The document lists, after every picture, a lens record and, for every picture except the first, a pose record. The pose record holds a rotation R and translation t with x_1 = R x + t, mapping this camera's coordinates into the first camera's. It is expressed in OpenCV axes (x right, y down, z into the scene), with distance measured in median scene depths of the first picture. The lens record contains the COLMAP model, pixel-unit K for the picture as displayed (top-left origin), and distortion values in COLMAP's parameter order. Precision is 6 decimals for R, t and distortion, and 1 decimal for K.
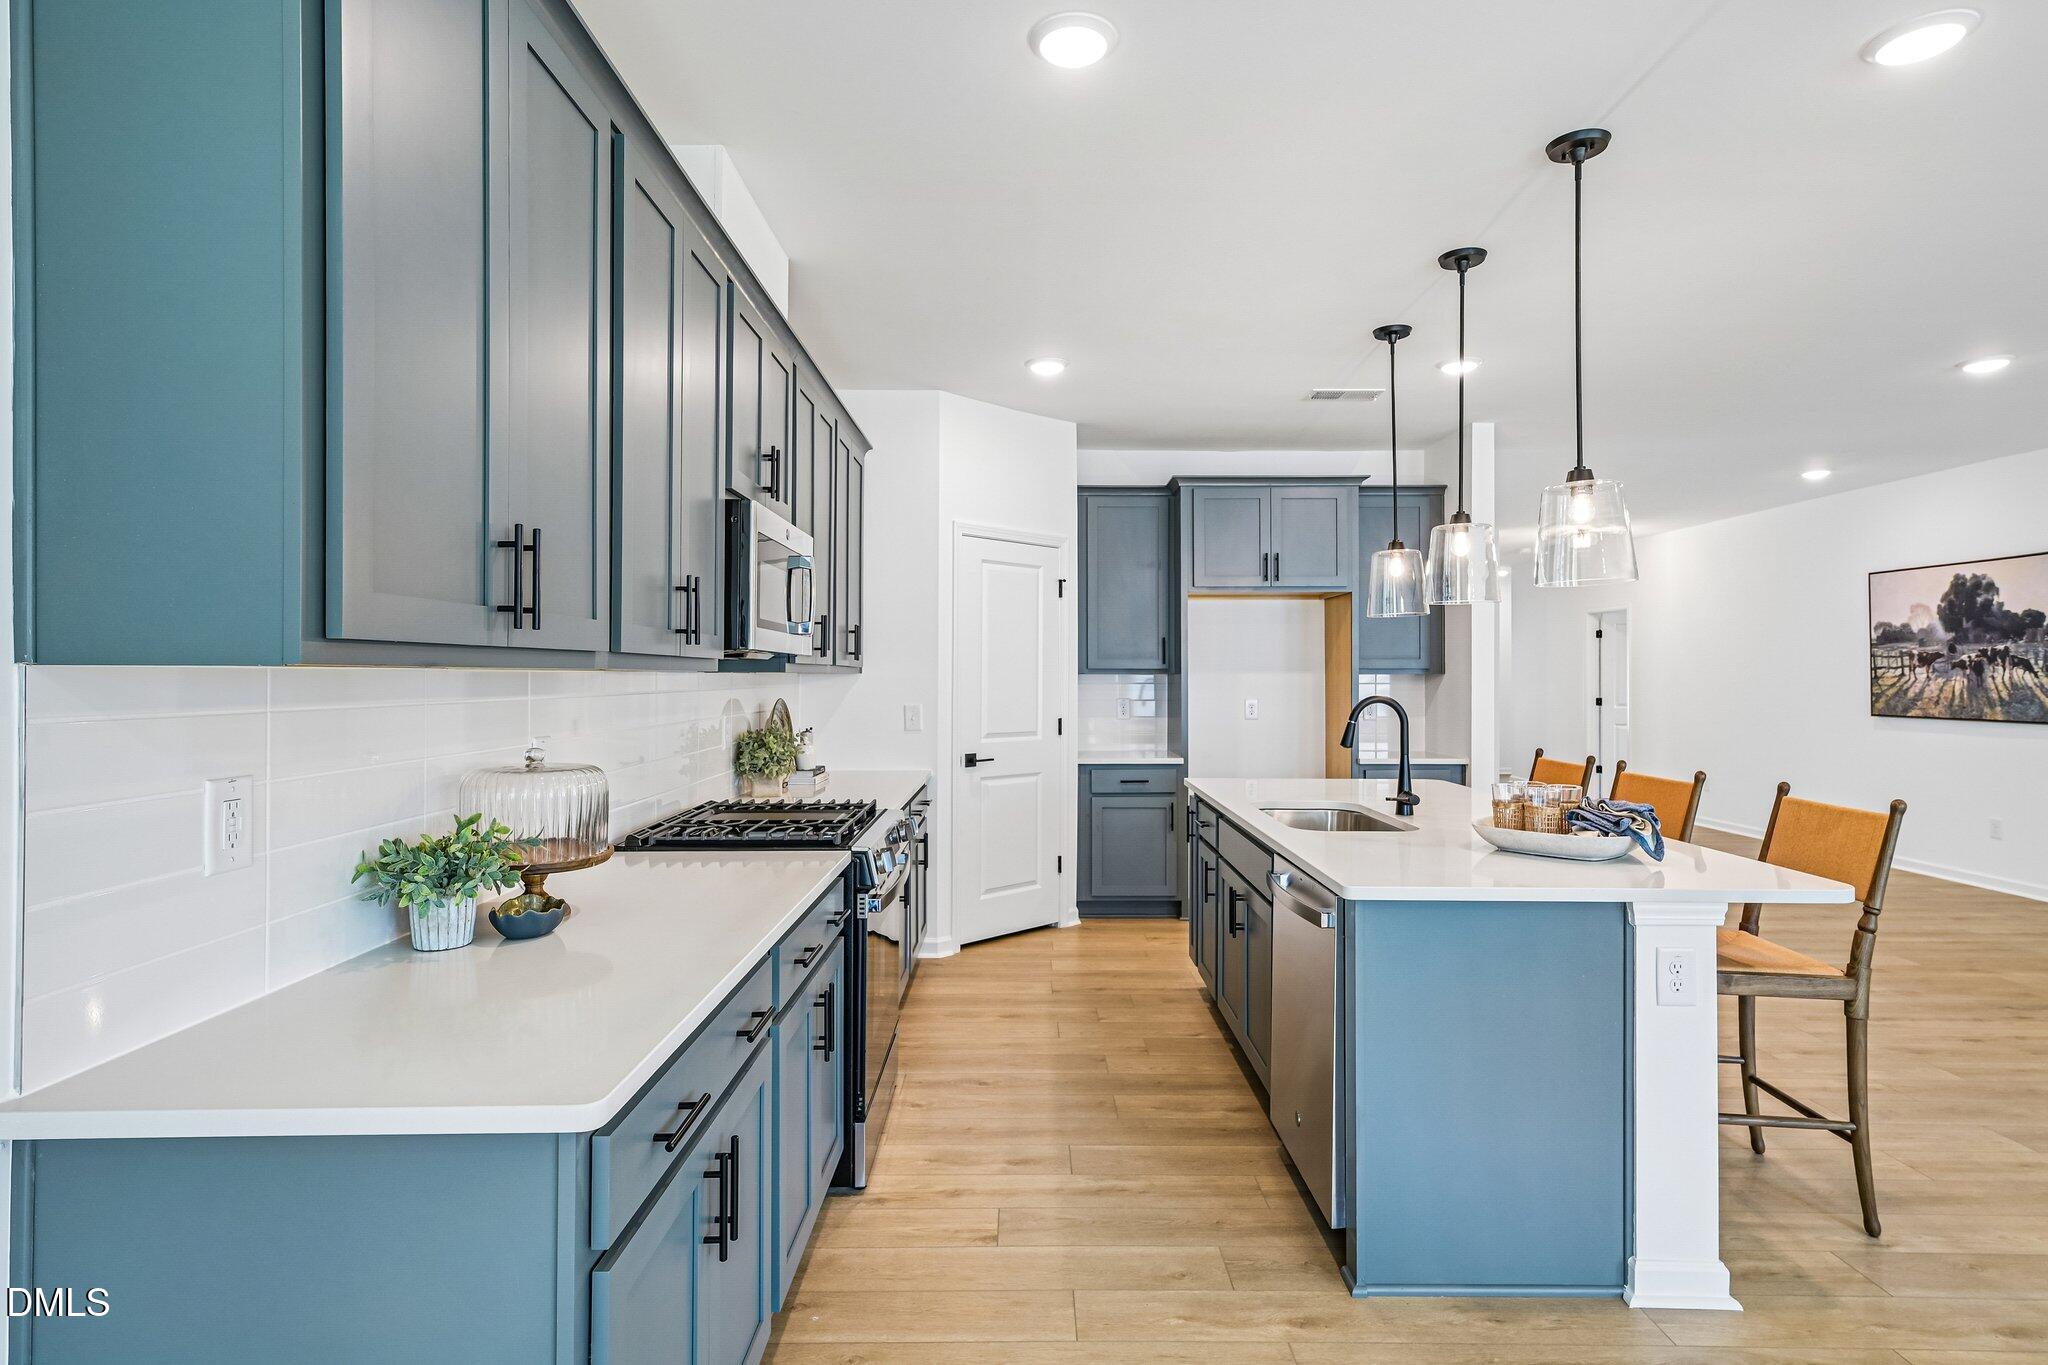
lens RADIAL K [[1059.2, 0, 1019.3], [0, 1059.2, 669.3], [0, 0, 1]] dist [0.018767, -0.000654]
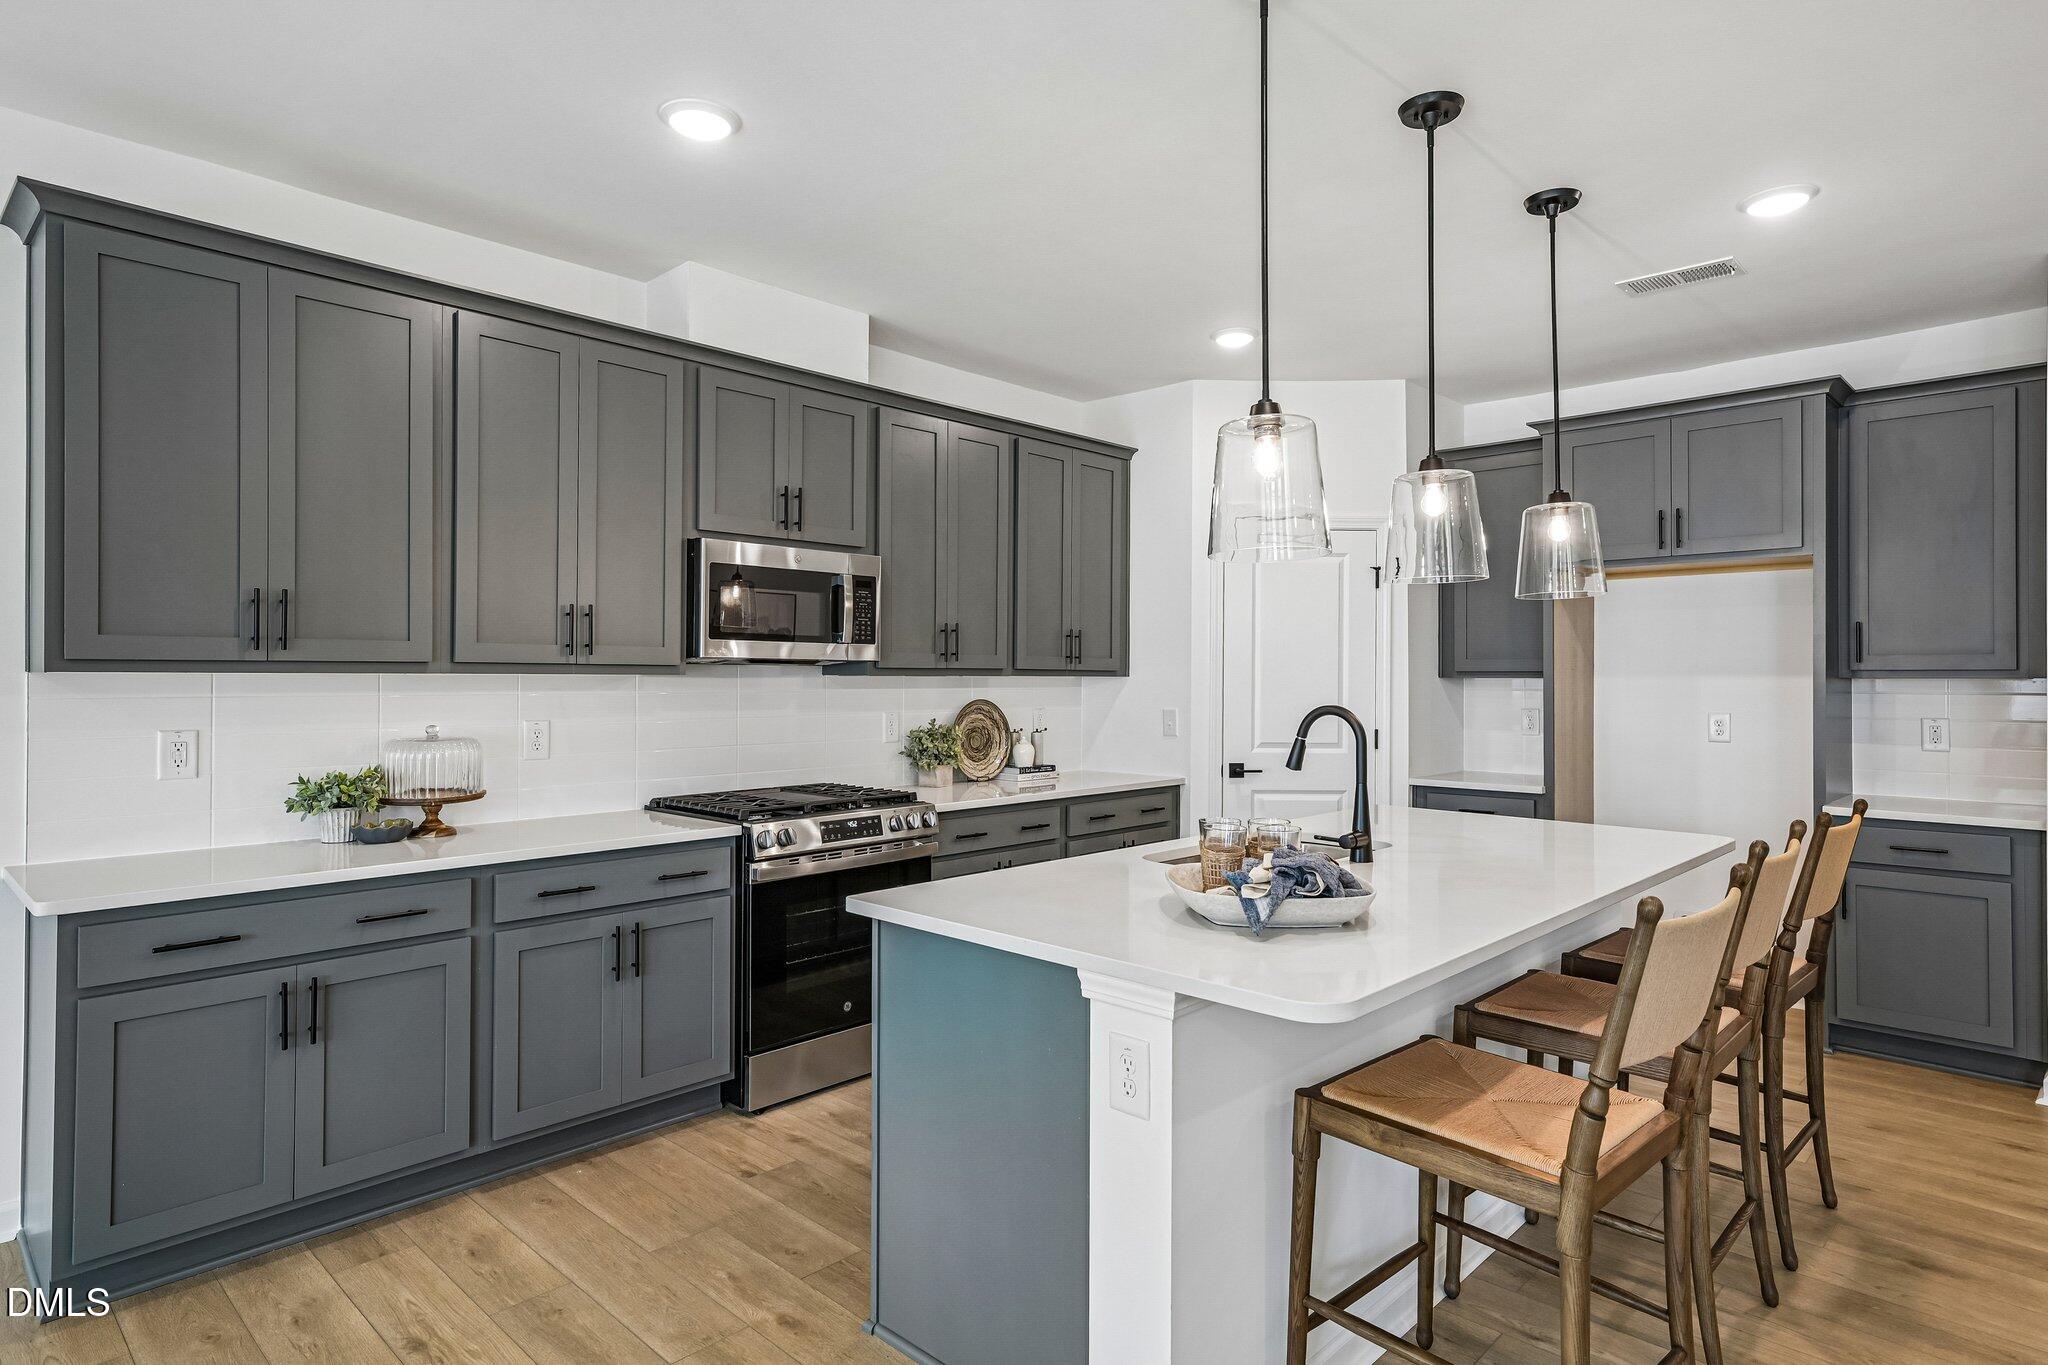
lens RADIAL K [[1115.1, 0, 1023.6], [0, 1115.1, 668.5], [0, 0, 1]] dist [0.011516, 0.002826]
pose [[0.720793, -0.004833, -0.693134, 0.399952], [0.002480, 0.999987, -0.004394, 0.000467], [0.693146, 0.001448, 0.720796, 0.135054]]
